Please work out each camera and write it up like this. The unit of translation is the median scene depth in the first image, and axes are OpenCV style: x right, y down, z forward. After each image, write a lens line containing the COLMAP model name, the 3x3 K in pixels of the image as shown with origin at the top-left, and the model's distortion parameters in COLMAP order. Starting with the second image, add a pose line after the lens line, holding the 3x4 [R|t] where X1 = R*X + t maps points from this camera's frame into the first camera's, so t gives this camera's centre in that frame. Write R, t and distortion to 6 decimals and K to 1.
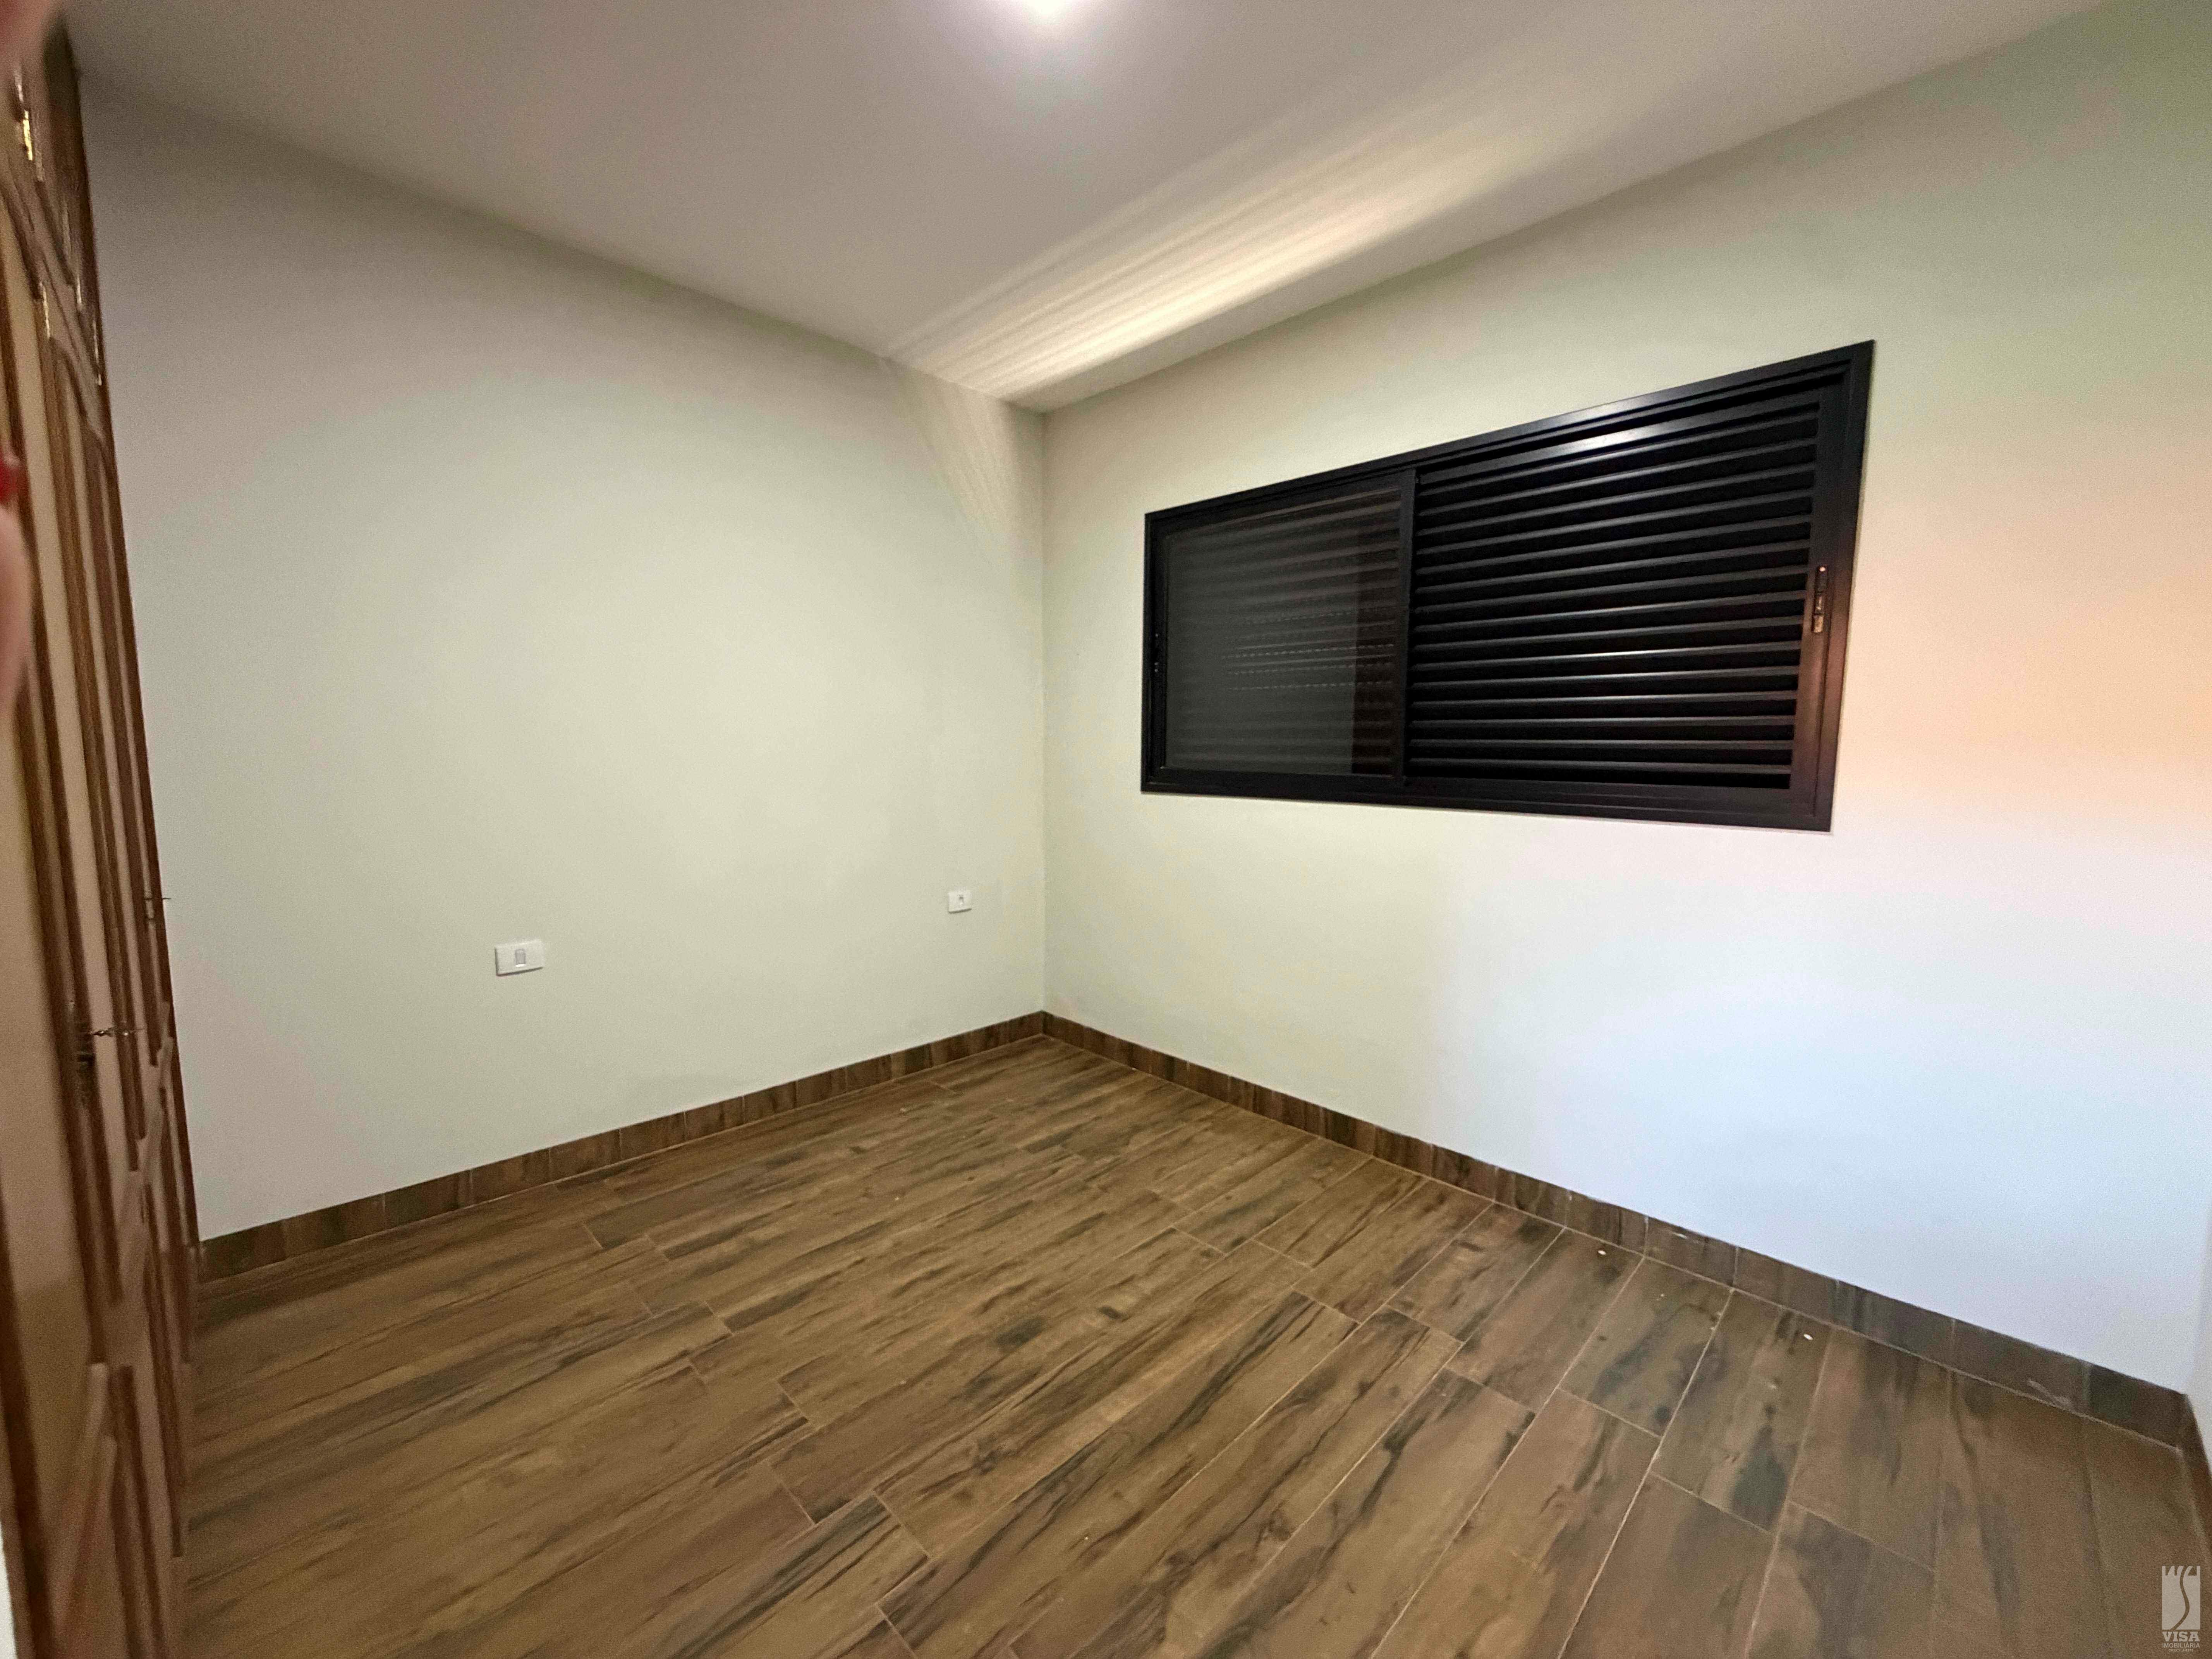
lens RADIAL K [[885.5, 0, 1105.5], [0, 885.5, 832.5], [0, 0, 1]] dist [0.000541, -0.000175]
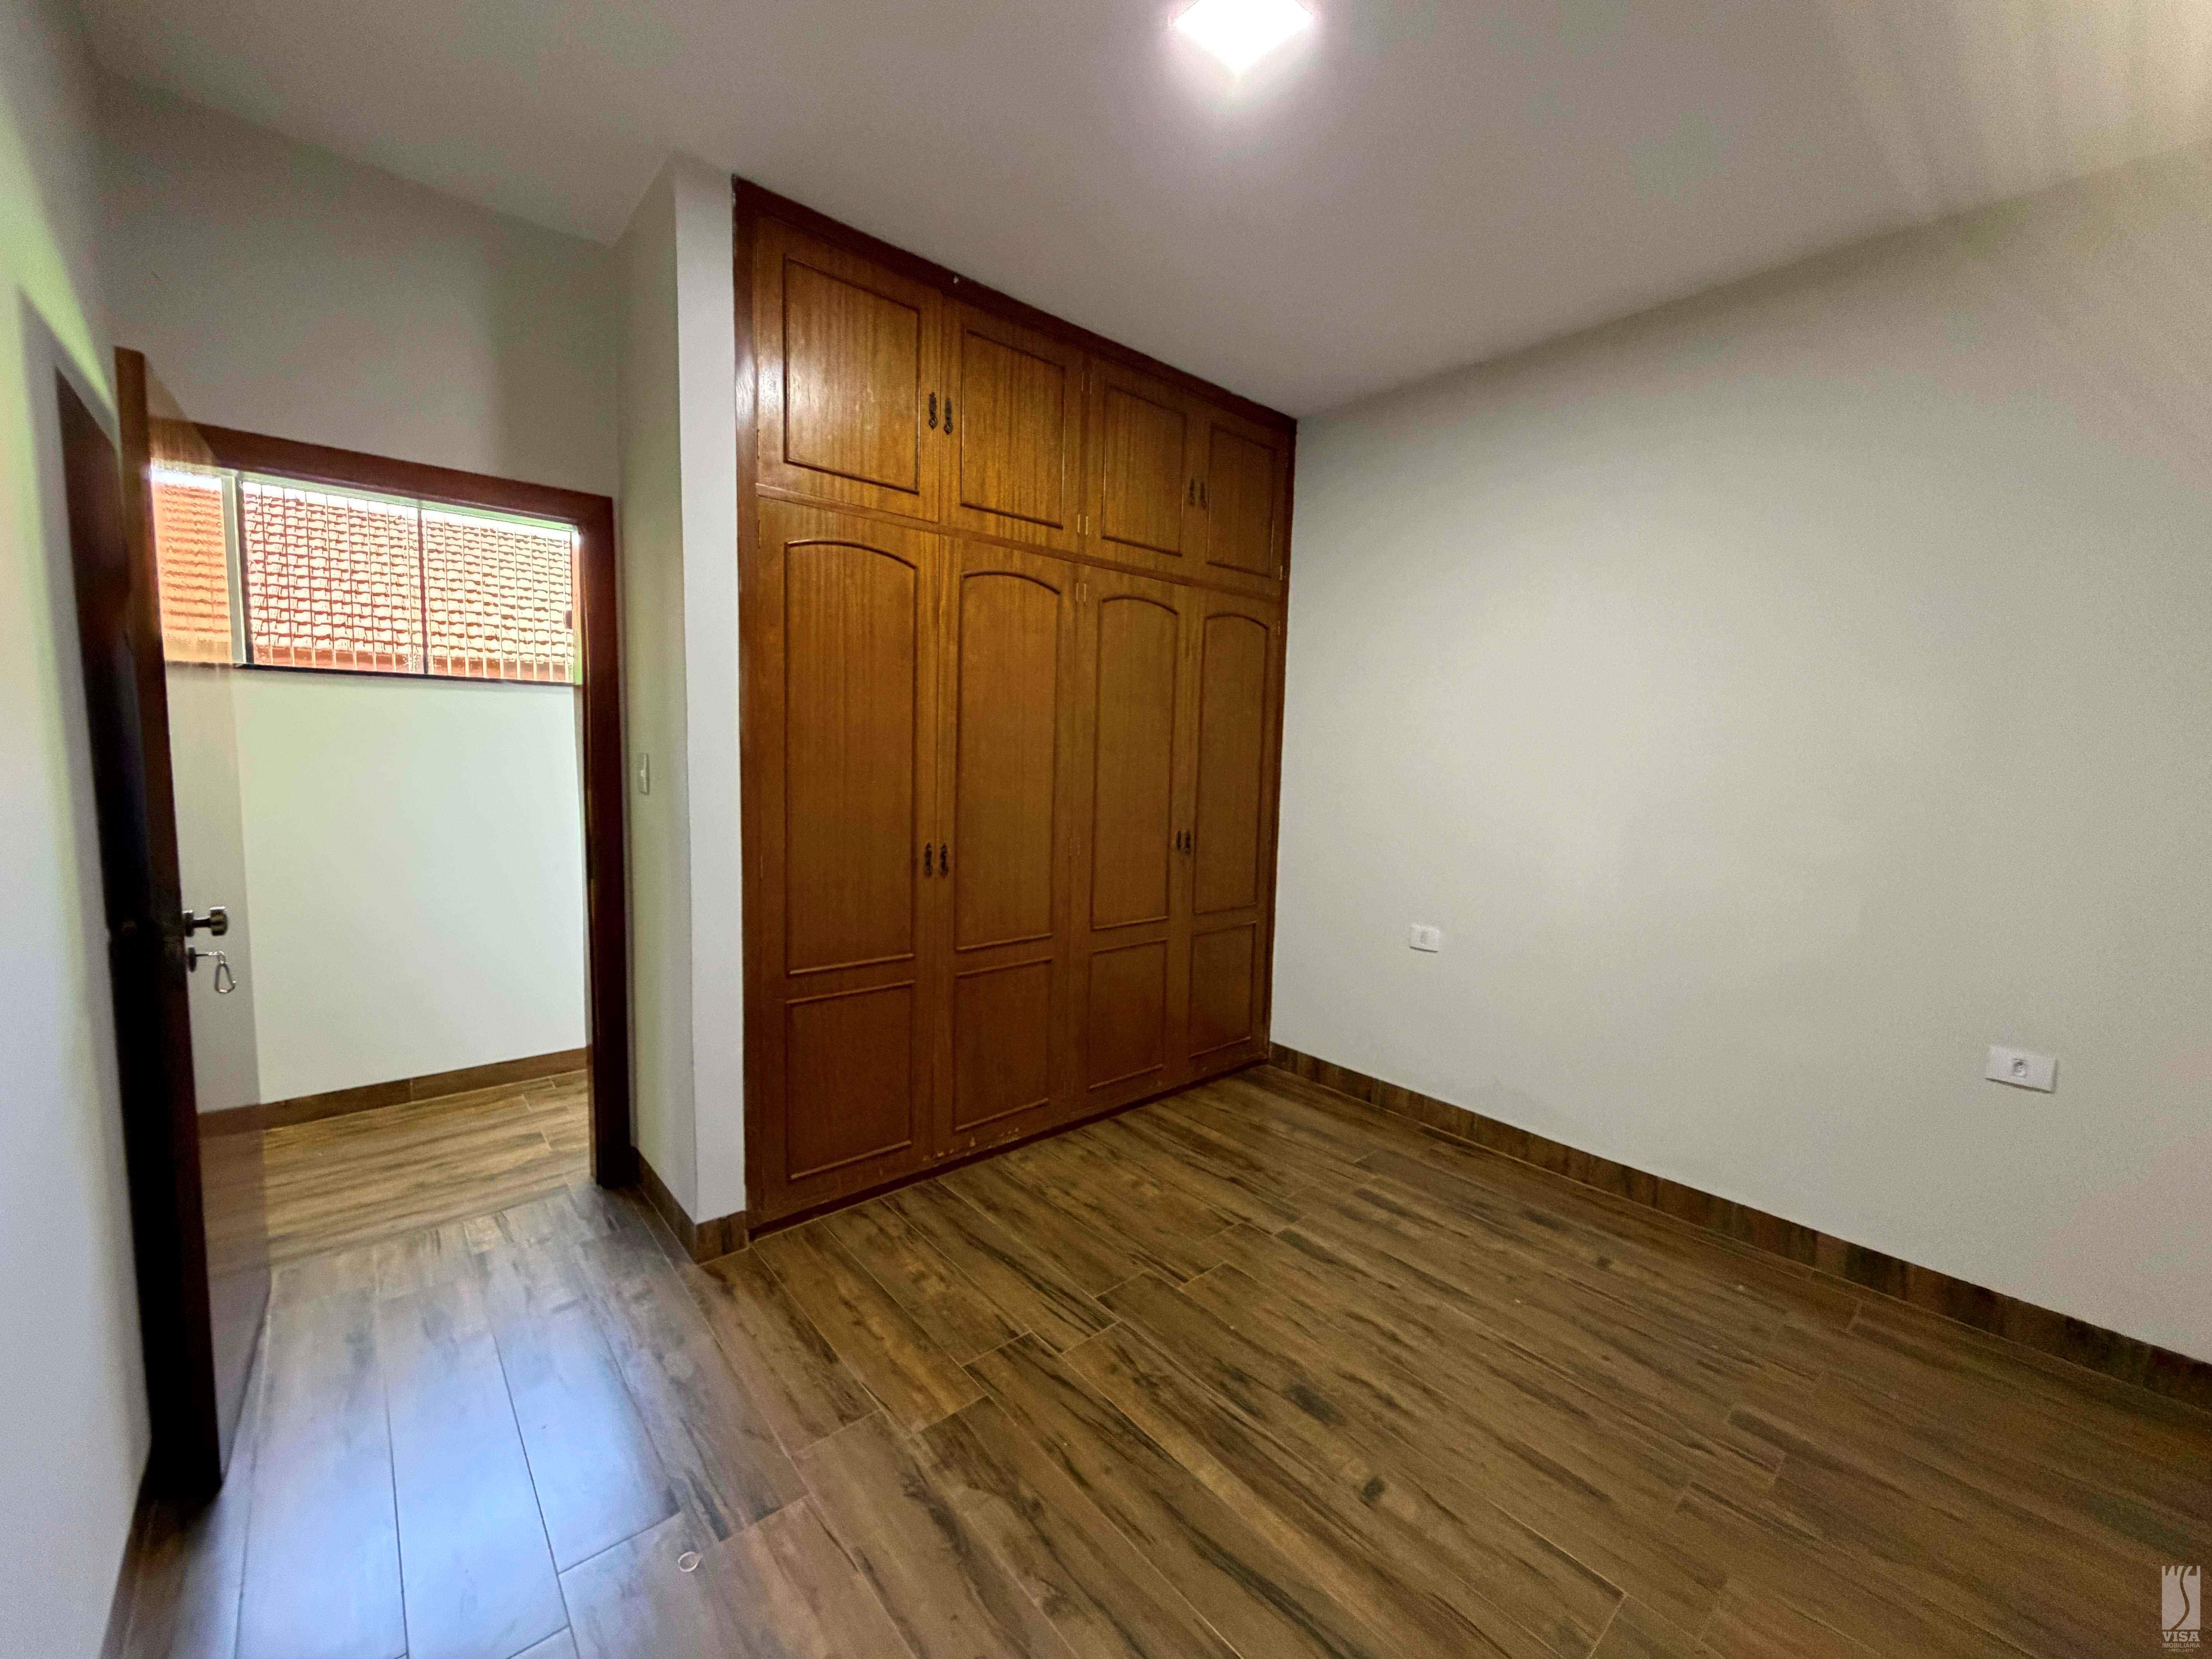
lens RADIAL K [[885.5, 0, 1102.4], [0, 885.5, 819.1], [0, 0, 1]] dist [0.000541, -0.000175]
pose [[-0.068439, 0.078316, -0.994577, 0.761776], [-0.133160, 0.987277, 0.086904, -0.095134], [0.988729, 0.138385, -0.057140, 0.702353]]
